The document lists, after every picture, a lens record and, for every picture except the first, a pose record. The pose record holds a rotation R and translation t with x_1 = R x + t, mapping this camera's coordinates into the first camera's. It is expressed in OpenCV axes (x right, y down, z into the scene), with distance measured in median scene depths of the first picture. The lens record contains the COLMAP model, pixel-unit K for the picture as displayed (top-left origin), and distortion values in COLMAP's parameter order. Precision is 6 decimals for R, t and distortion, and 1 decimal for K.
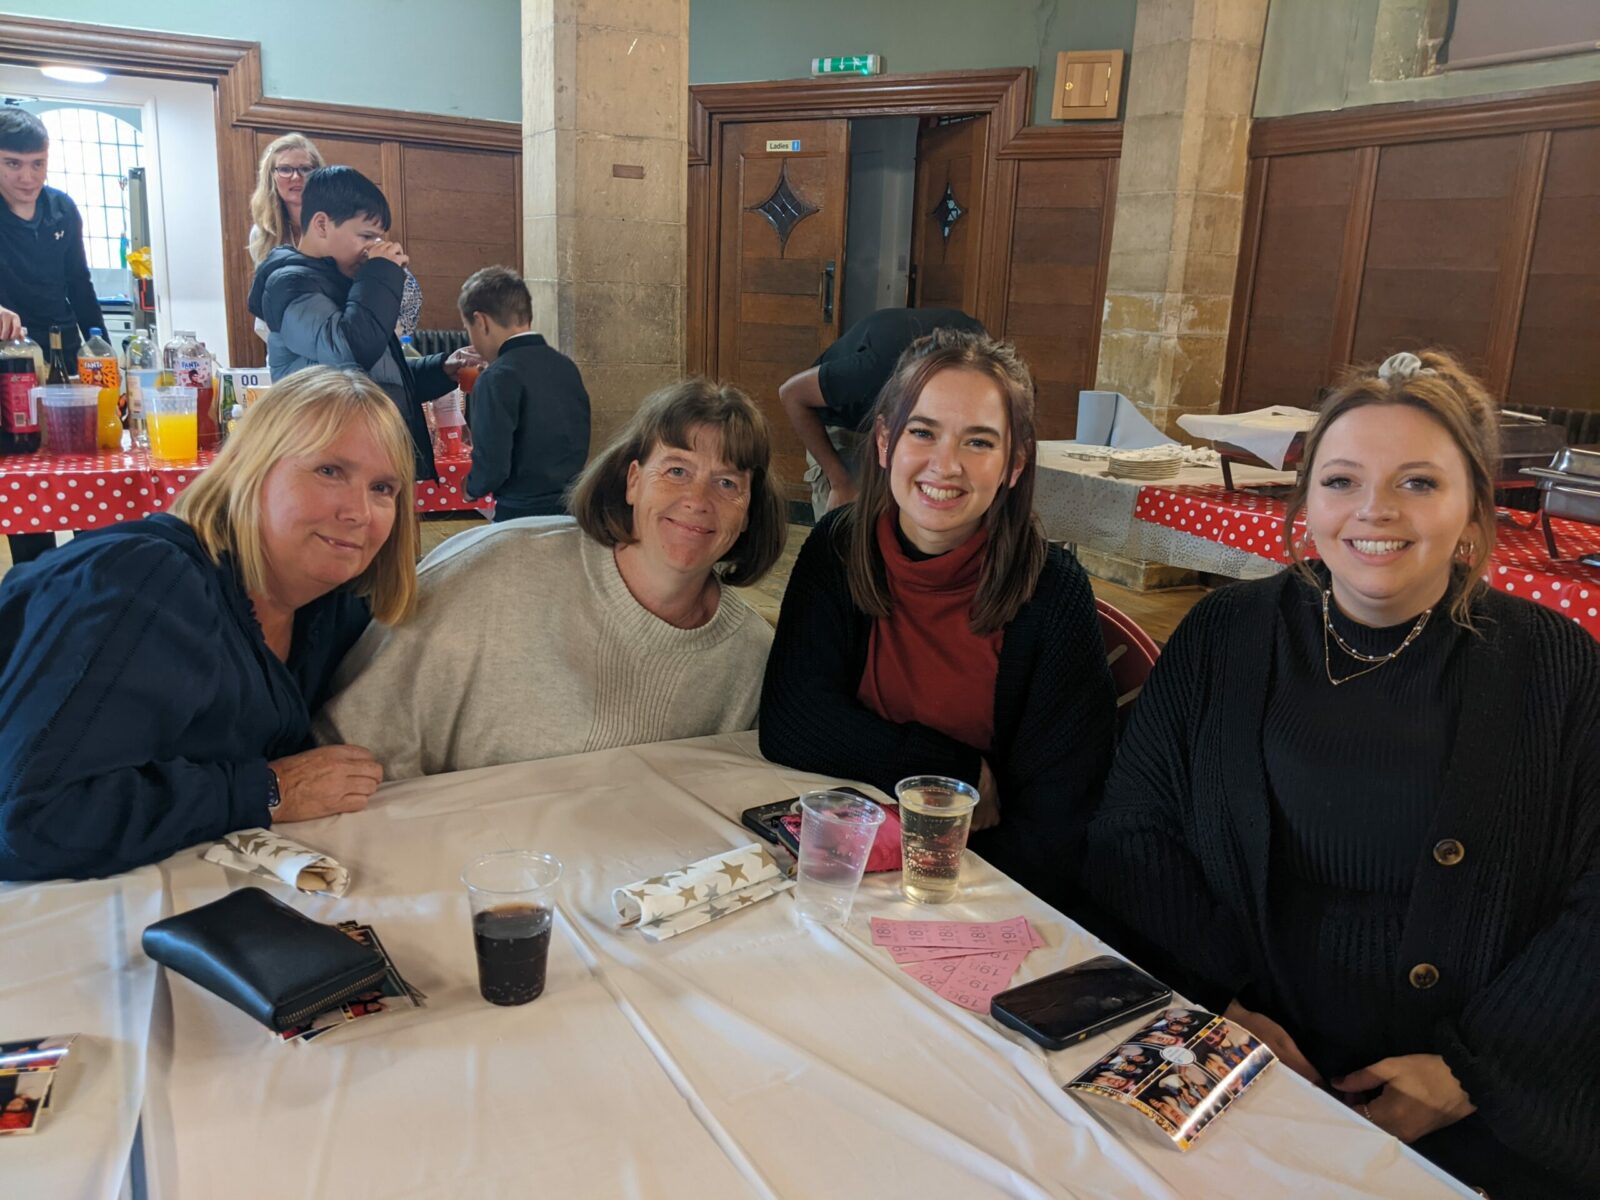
lens RADIAL K [[1256.1, 0, 799.6], [0, 1256.1, 620.8], [0, 0, 1]] dist [-0.010601, -0.010227]
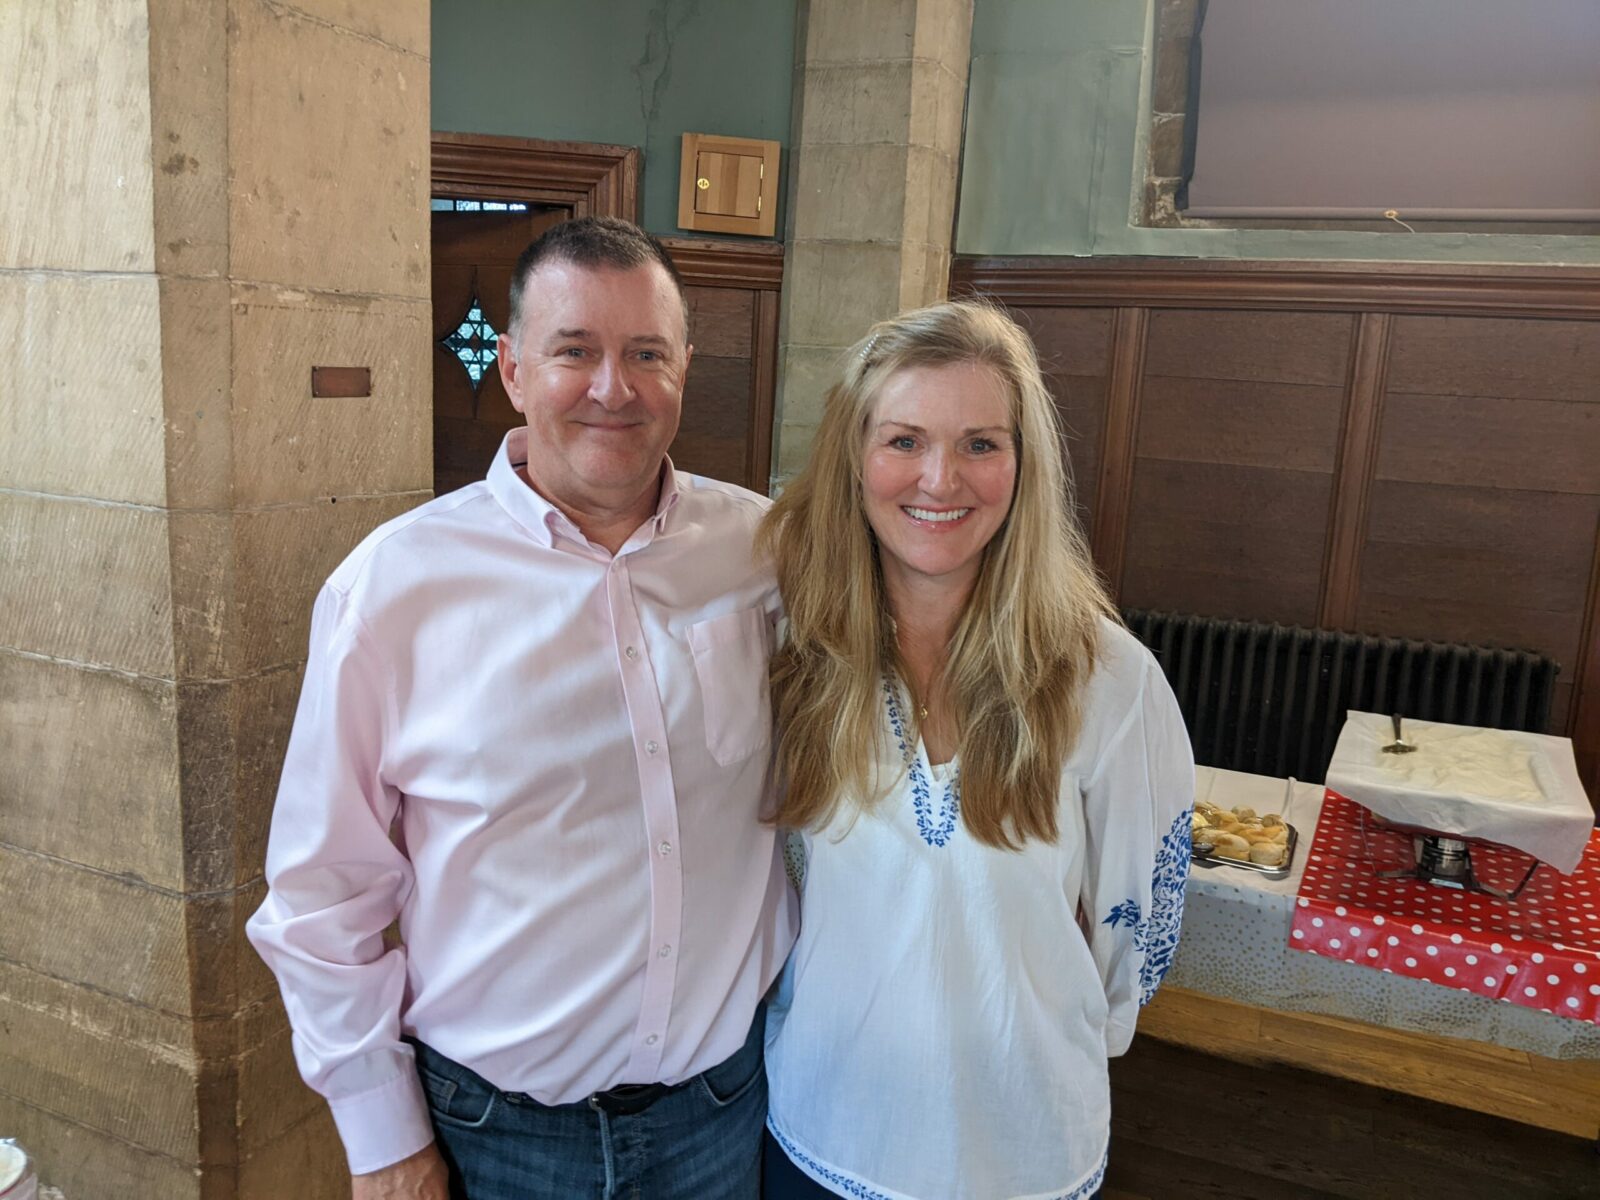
lens RADIAL K [[1303.7, 0, 800.0], [0, 1303.7, 600.0], [0, 0, 1]] dist [0.054425, -0.092591]
pose [[0.810331, -0.092145, 0.578682, -0.205004], [0.124816, 0.992037, -0.016816, -0.206947], [-0.572525, 0.085855, 0.815380, 0.458924]]
